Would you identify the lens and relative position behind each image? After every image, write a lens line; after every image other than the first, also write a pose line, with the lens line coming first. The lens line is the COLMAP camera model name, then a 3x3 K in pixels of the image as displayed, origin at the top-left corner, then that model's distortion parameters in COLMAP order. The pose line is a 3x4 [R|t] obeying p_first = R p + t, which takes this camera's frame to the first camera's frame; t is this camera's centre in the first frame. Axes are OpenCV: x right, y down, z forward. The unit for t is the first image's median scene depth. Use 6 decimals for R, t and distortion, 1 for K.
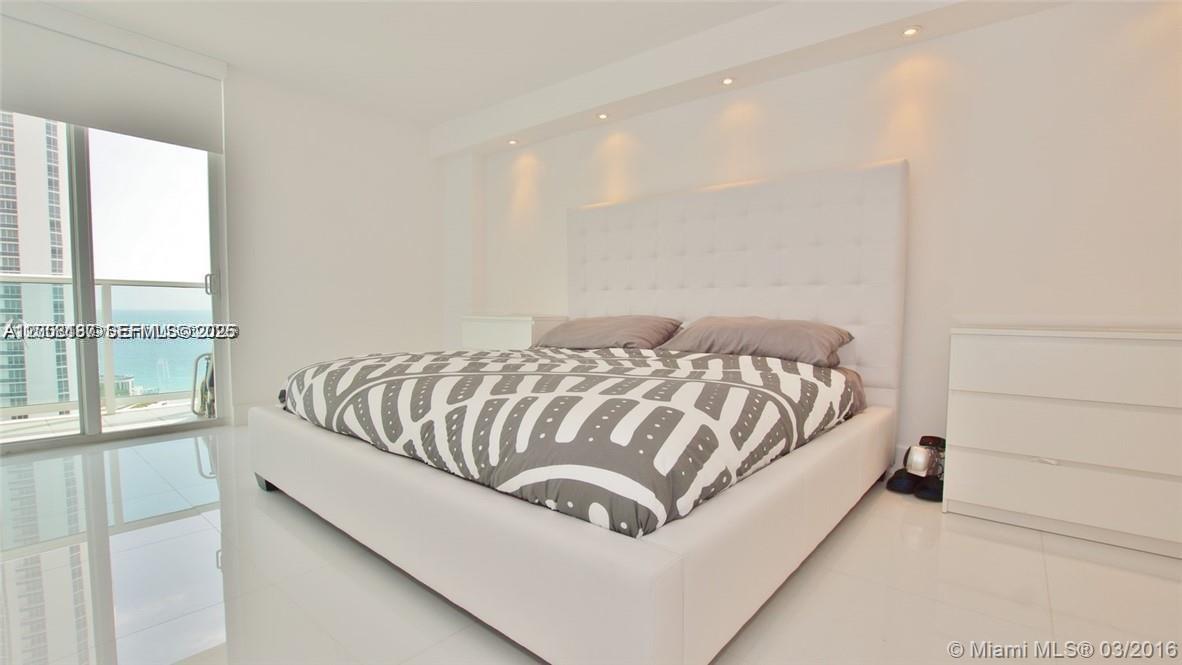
lens RADIAL K [[523.8, 0, 597.3], [0, 523.8, 339.2], [0, 0, 1]] dist [-0.030193, 0.002417]
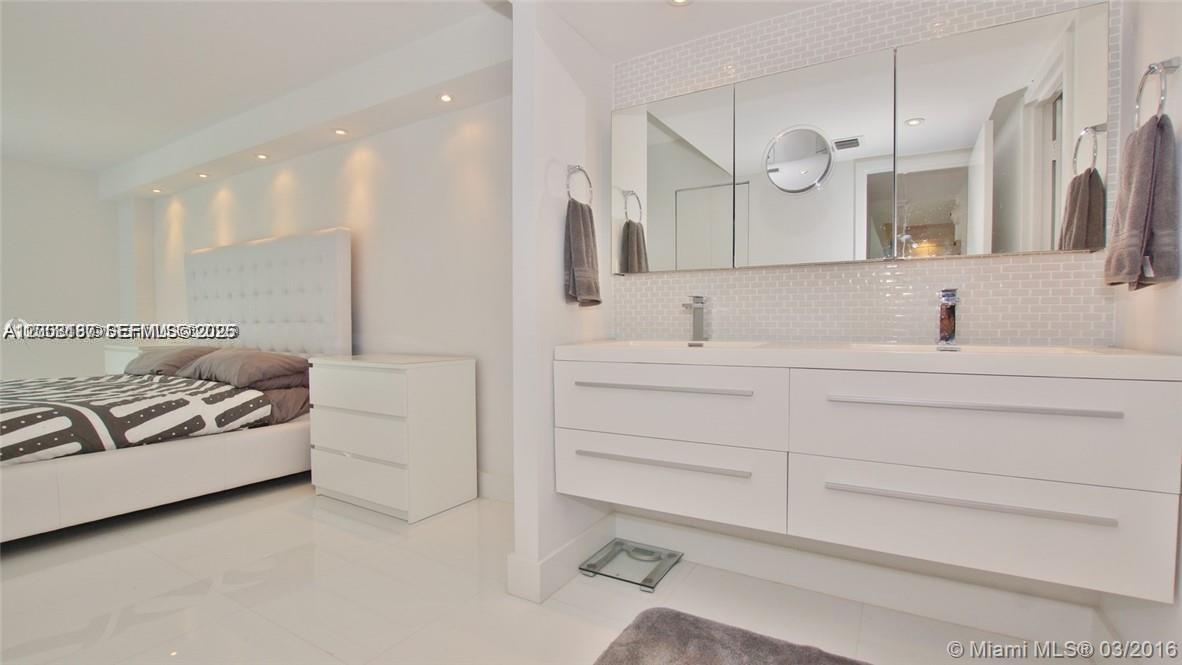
lens RADIAL K [[523.8, 0, 590.6], [0, 523.8, 342.3], [0, 0, 1]] dist [-0.030193, 0.002417]
pose [[0.989870, -0.011531, 0.141508, 1.014766], [0.013493, 0.999826, -0.012918, -0.032323], [-0.141334, 0.014697, 0.989853, -0.386074]]
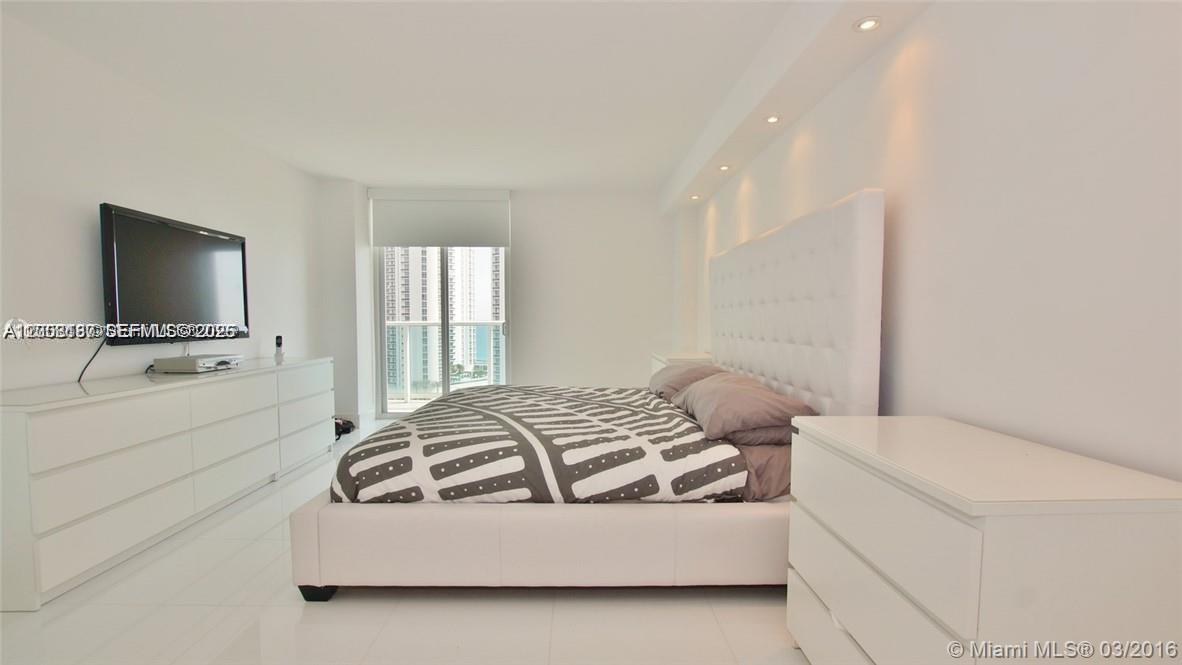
lens RADIAL K [[523.8, 0, 595.0], [0, 523.8, 341.0], [0, 0, 1]] dist [-0.030193, 0.002417]
pose [[0.657913, 0.027306, -0.752599, 0.901818], [-0.036087, 0.999338, 0.004711, -0.112294], [0.752229, 0.024060, 0.658462, 0.185023]]
